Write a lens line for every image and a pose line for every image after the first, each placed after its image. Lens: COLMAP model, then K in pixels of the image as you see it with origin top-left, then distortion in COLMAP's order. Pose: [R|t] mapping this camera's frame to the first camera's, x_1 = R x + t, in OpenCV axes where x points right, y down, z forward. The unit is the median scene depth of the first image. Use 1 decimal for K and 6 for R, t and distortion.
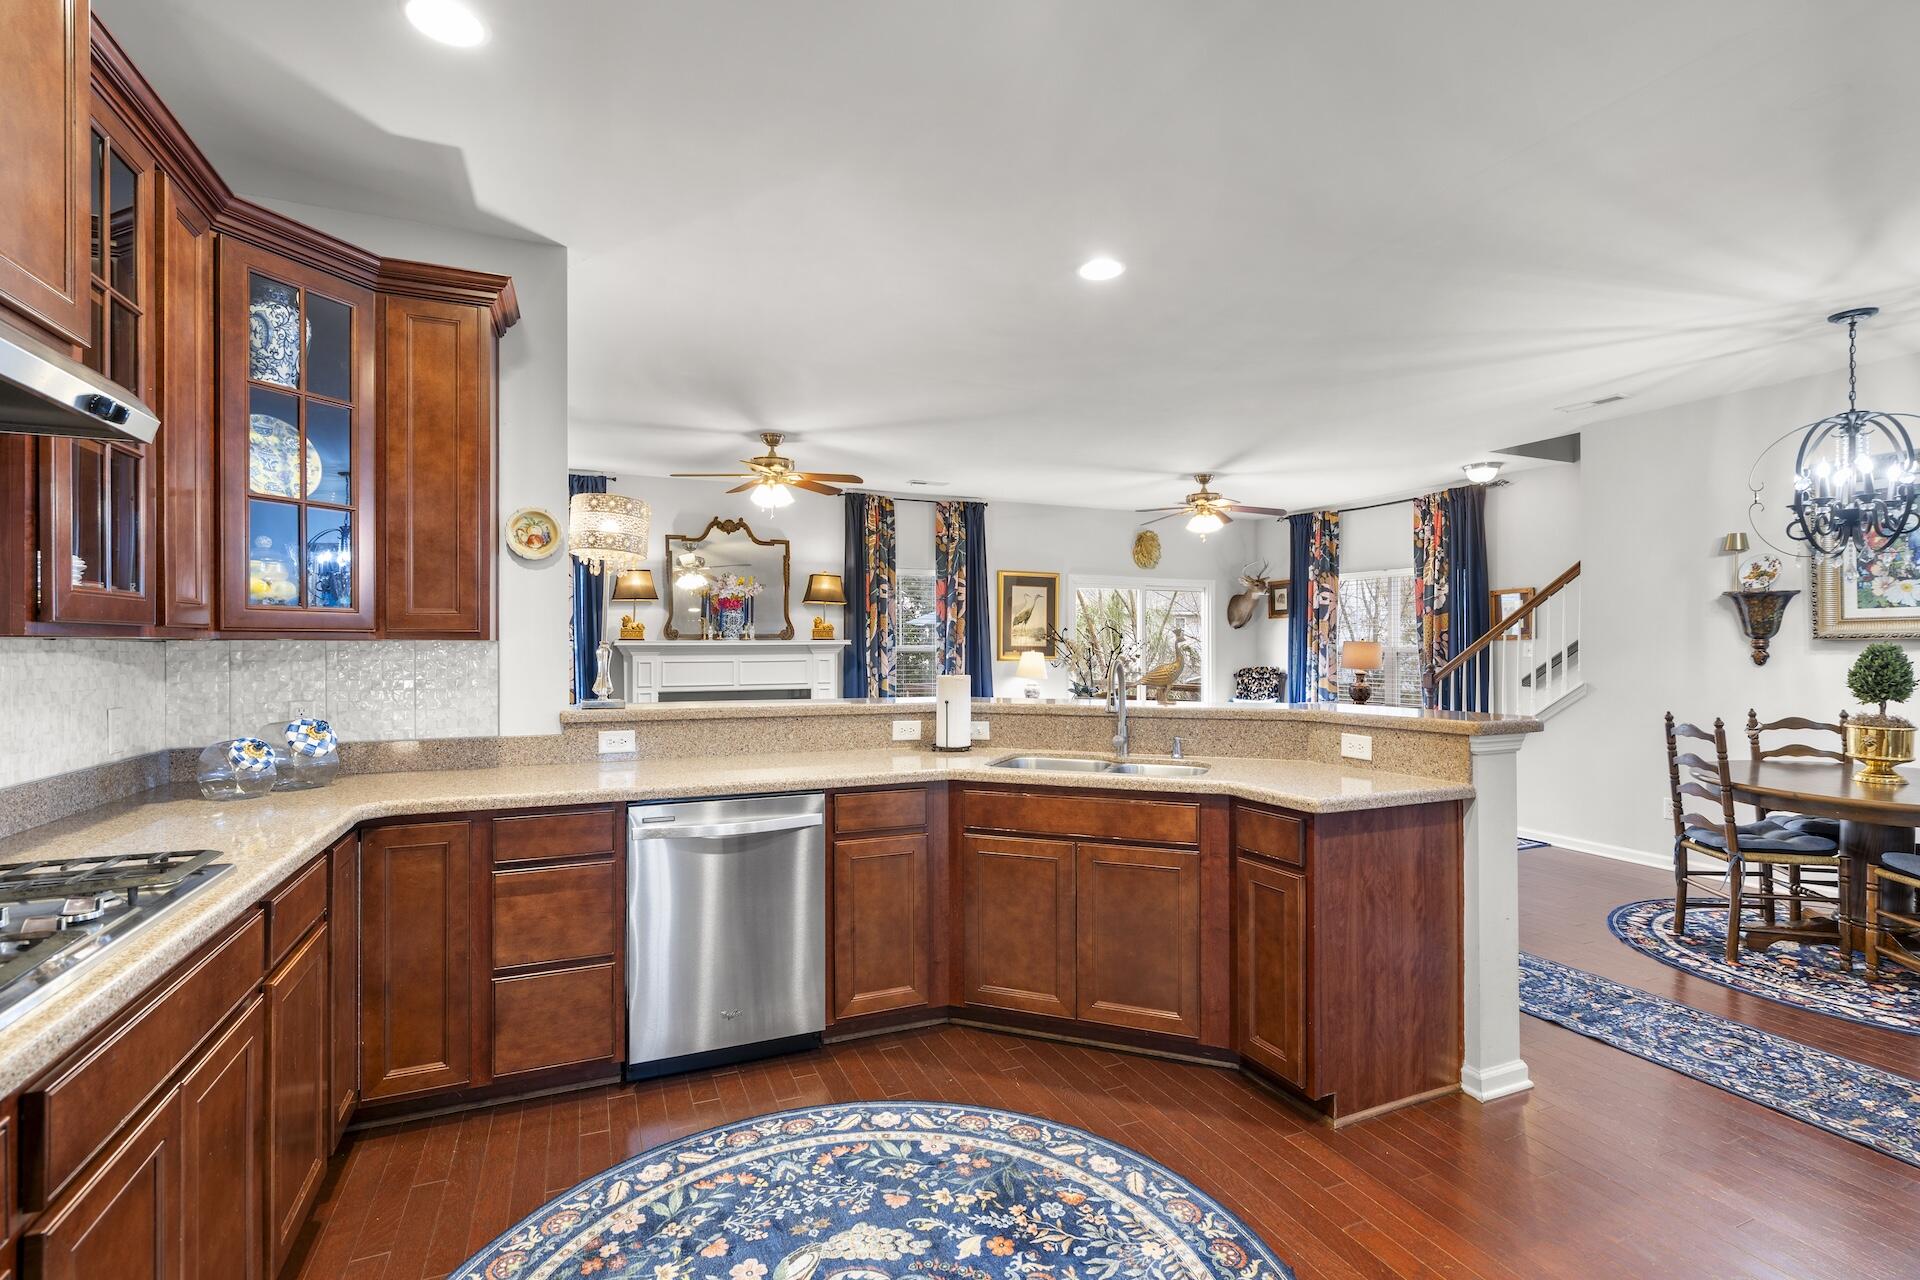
lens RADIAL K [[868.8, 0, 962.1], [0, 868.8, 647.9], [0, 0, 1]] dist [-0.000894, -0.000602]
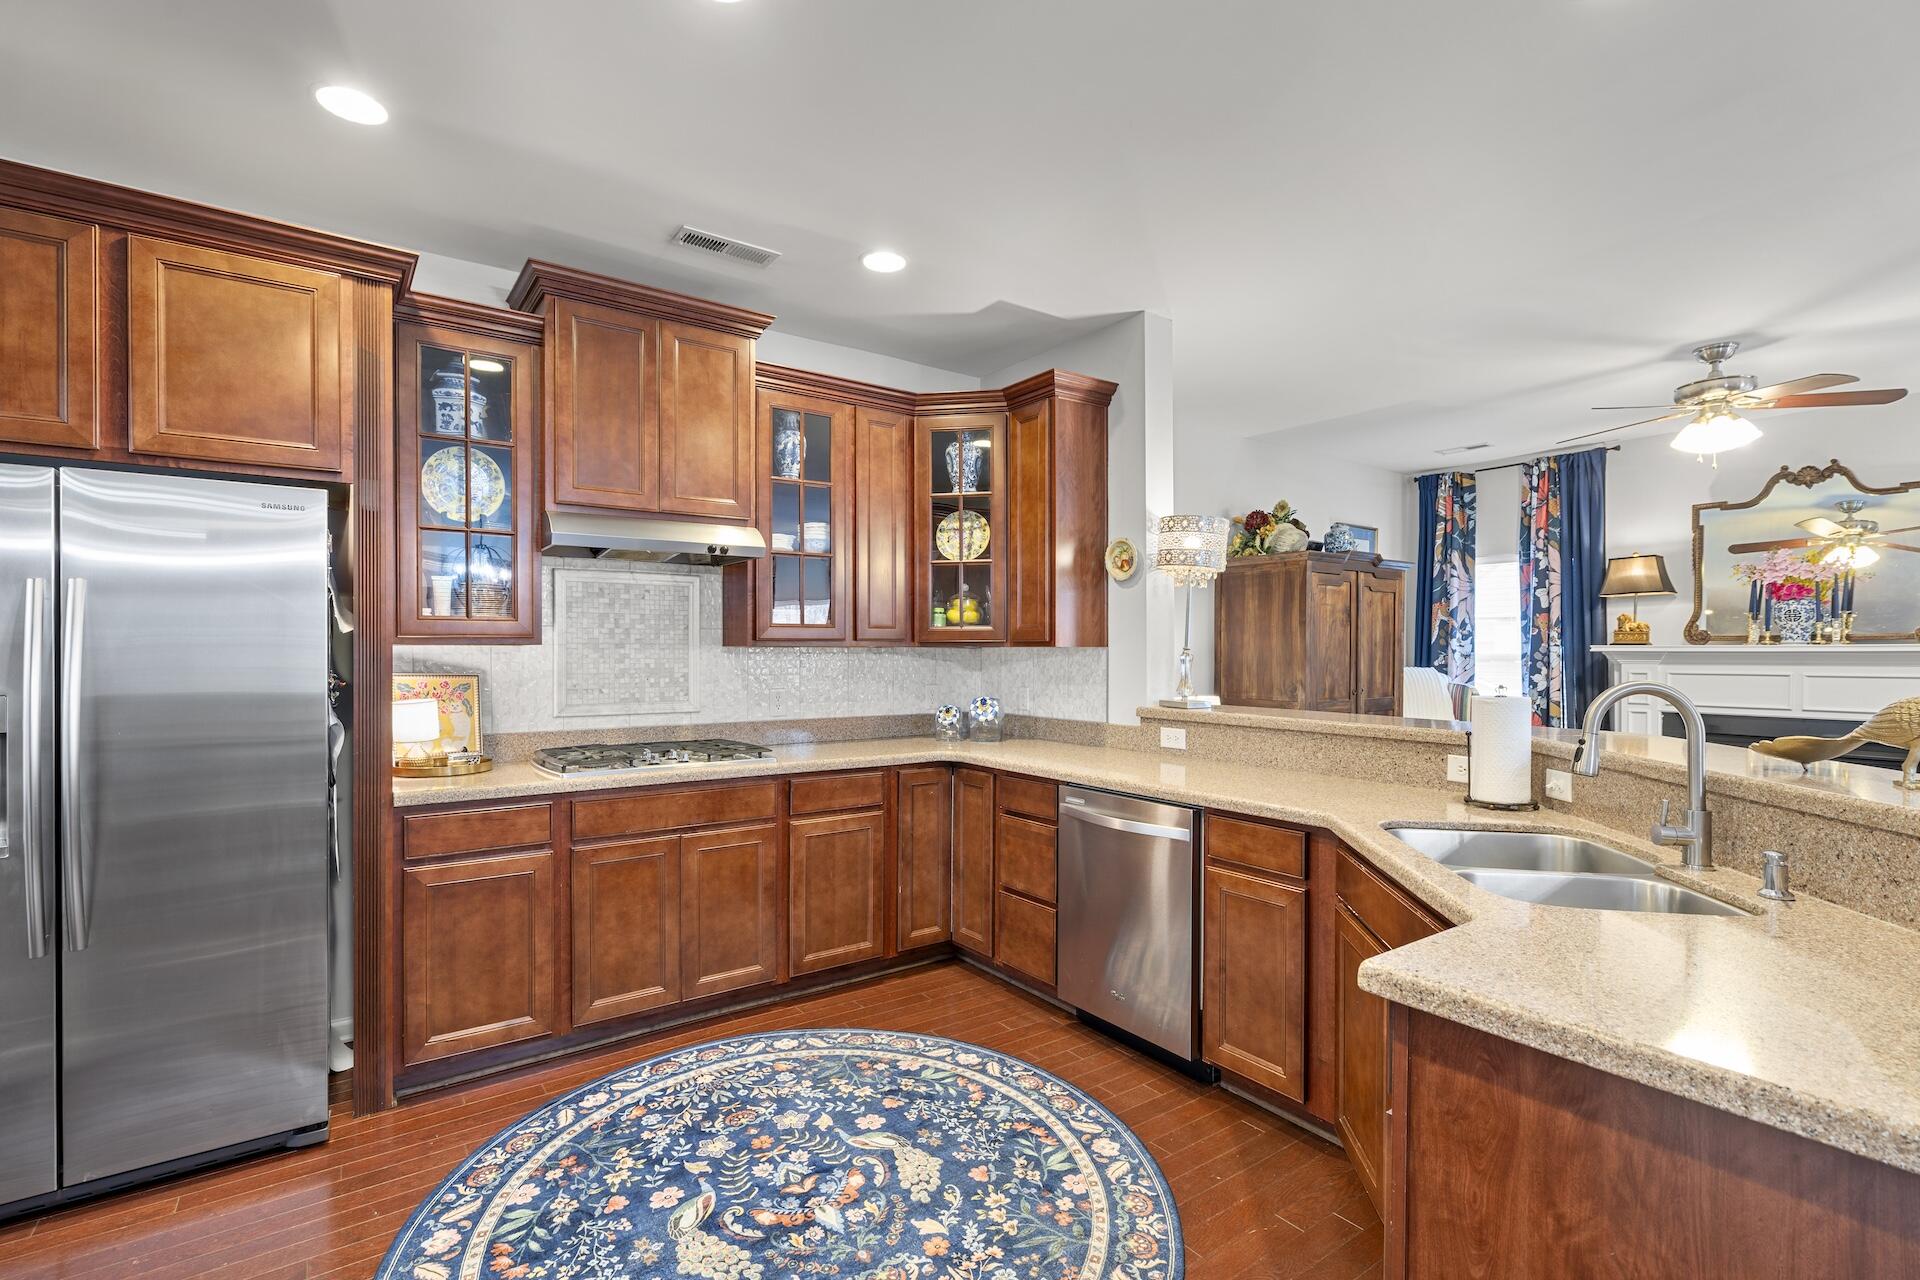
lens RADIAL K [[883.0, 0, 959.0], [0, 883.0, 658.4], [0, 0, 1]] dist [0.001046, 0.000092]
pose [[0.204093, 0.010021, -0.978900, 0.859710], [-0.004576, 0.999946, 0.009282, -0.003473], [0.978941, 0.002585, 0.204128, 0.667696]]
